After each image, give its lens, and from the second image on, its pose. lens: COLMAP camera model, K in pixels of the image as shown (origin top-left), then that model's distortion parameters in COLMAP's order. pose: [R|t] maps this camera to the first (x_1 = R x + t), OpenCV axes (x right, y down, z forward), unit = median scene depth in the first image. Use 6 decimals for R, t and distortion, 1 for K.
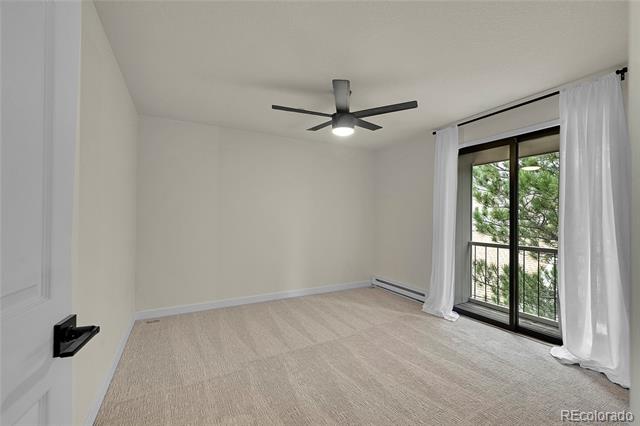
lens RADIAL K [[251.5, 0, 324.5], [0, 251.5, 214.4], [0, 0, 1]] dist [-0.000340, -0.000085]
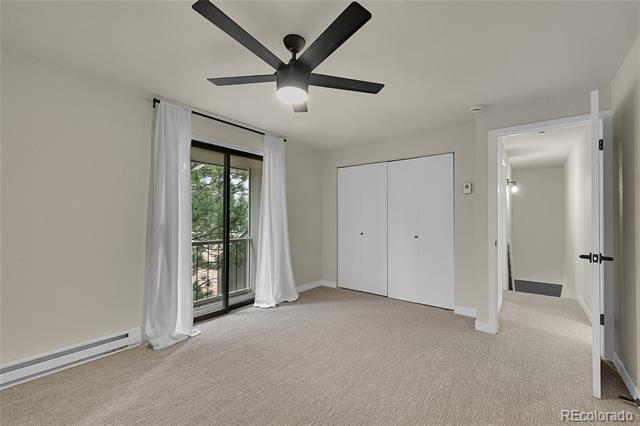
lens RADIAL K [[251.5, 0, 324.5], [0, 251.5, 214.4], [0, 0, 1]] dist [-0.000340, -0.000085]
pose [[-0.344042, -0.001226, 0.938954, -0.509070], [-0.020922, 0.999761, -0.006361, 0.000254], [-0.938721, -0.021833, -0.343985, 0.962005]]
